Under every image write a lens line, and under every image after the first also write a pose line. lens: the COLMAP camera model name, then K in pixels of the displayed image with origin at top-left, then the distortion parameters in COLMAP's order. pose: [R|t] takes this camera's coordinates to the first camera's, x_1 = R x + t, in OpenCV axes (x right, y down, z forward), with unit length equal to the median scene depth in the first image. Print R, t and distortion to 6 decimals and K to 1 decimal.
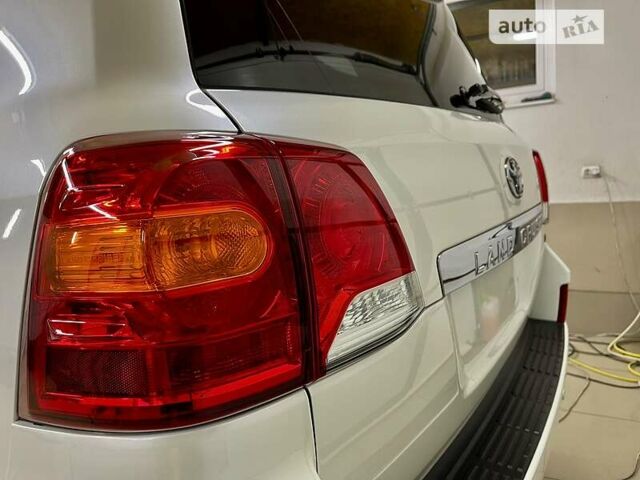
lens RADIAL K [[485.7, 0, 320.0], [0, 485.7, 240.0], [0, 0, 1]] dist [0.064897, -0.081544]
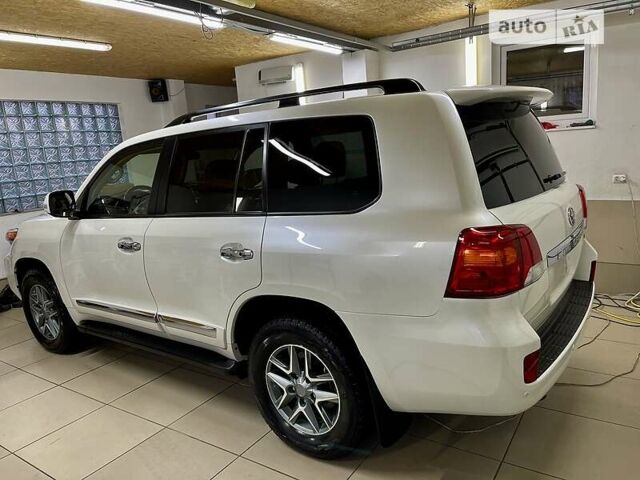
lens RADIAL K [[485.7, 0, 320.0], [0, 485.7, 240.0], [0, 0, 1]] dist [0.064897, -0.081544]
pose [[0.998196, 0.012049, -0.058824, -0.268267], [-0.007847, 0.997435, 0.071146, -0.070326], [0.059531, -0.070556, 0.995730, -0.569751]]
